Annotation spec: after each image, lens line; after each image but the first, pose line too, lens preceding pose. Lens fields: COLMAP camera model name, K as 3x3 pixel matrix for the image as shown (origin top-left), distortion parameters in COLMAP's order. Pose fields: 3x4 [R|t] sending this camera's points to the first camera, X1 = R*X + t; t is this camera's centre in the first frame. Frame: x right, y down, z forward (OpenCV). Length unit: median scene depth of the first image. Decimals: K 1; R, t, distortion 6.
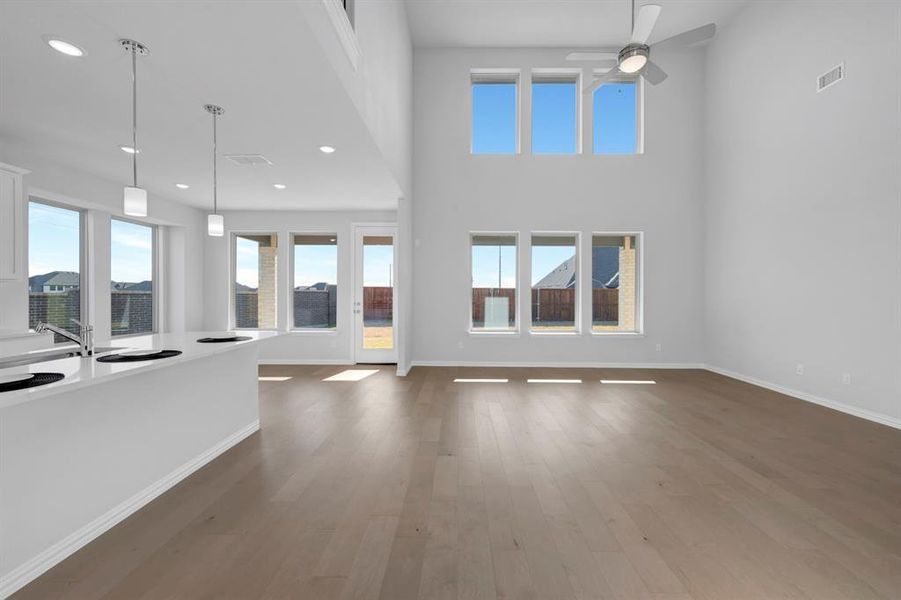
lens RADIAL K [[357.8, 0, 453.8], [0, 357.8, 296.0], [0, 0, 1]] dist [0.001052, 0.000412]
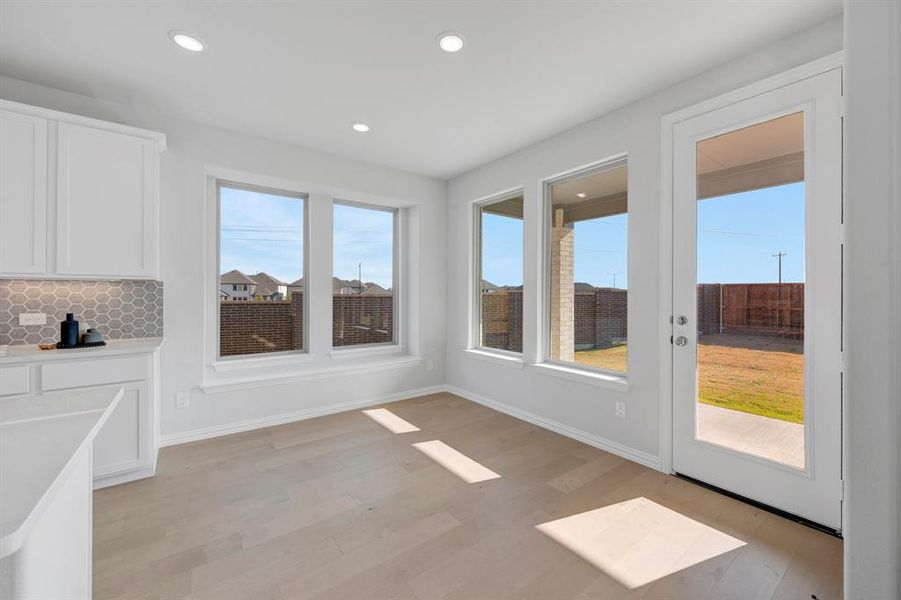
lens RADIAL K [[357.8, 0, 453.8], [0, 357.8, 296.0], [0, 0, 1]] dist [0.001052, 0.000412]
pose [[0.611687, 0.001507, -0.791099, -0.112526], [-0.004287, 0.999990, -0.001410, -0.002809], [0.791088, 0.004254, 0.611687, 0.569165]]
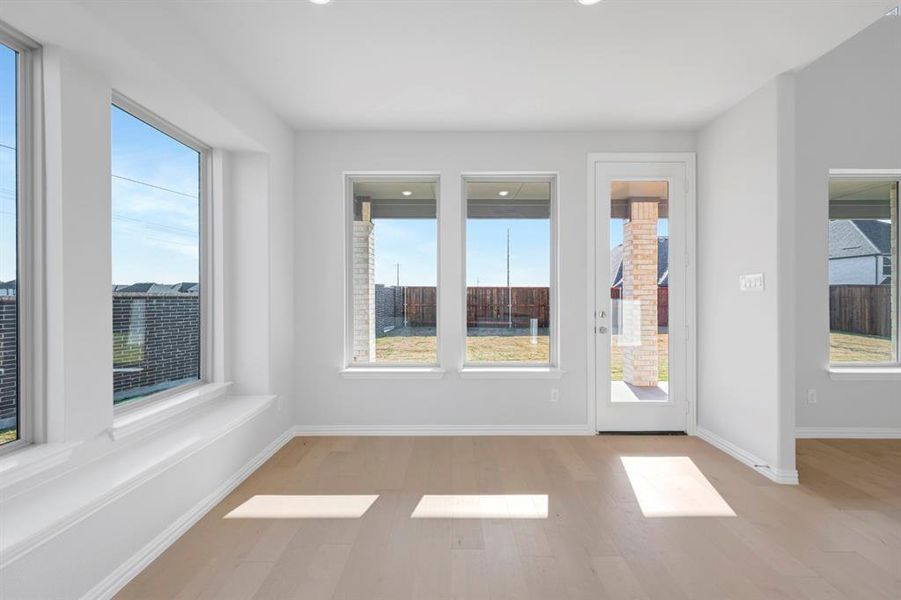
lens RADIAL K [[359.8, 0, 454.6], [0, 359.8, 298.6], [0, 0, 1]] dist [-0.001088, 0.000073]
pose [[0.999900, -0.005888, 0.012822, -0.483378], [0.005830, 0.999972, 0.004591, -0.004112], [-0.012849, -0.004515, 0.999907, 0.494326]]
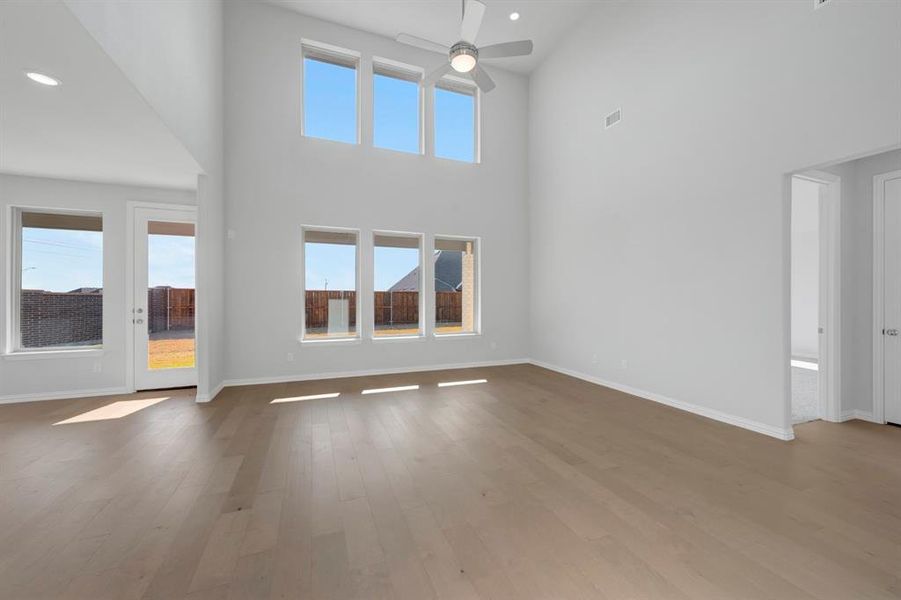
lens RADIAL K [[359.8, 0, 454.6], [0, 359.8, 298.6], [0, 0, 1]] dist [-0.001088, 0.000073]
pose [[0.922887, -0.005993, 0.385025, 0.051162], [0.006490, 0.999979, 0.000006, 0.000593], [-0.385017, 0.002493, 0.922906, 0.052677]]
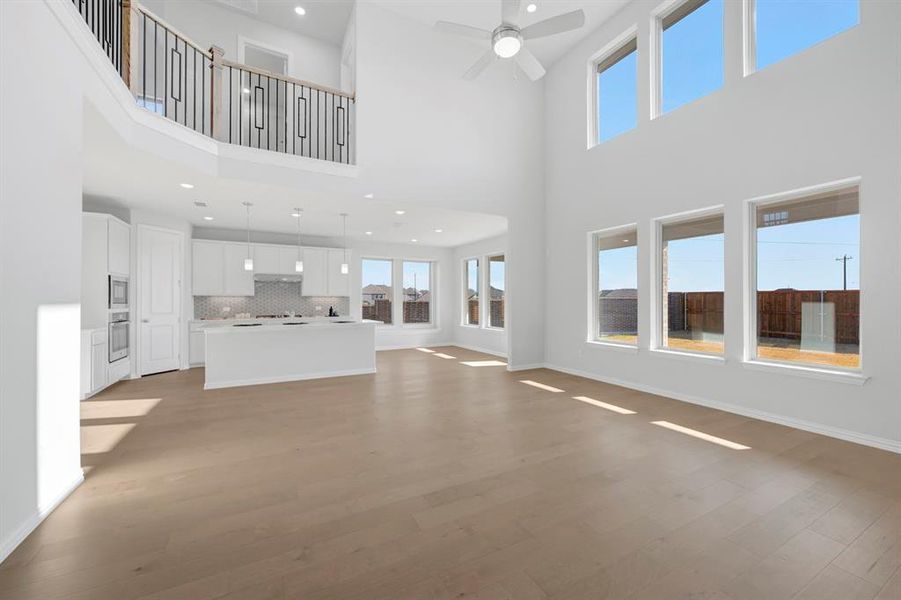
lens RADIAL K [[357.8, 0, 453.8], [0, 357.8, 296.0], [0, 0, 1]] dist [0.001052, 0.000412]
pose [[0.485938, -0.013885, -0.873883, 0.681768], [-0.002611, 0.999846, -0.017338, 0.000245], [0.873989, 0.010707, 0.485827, 0.238562]]
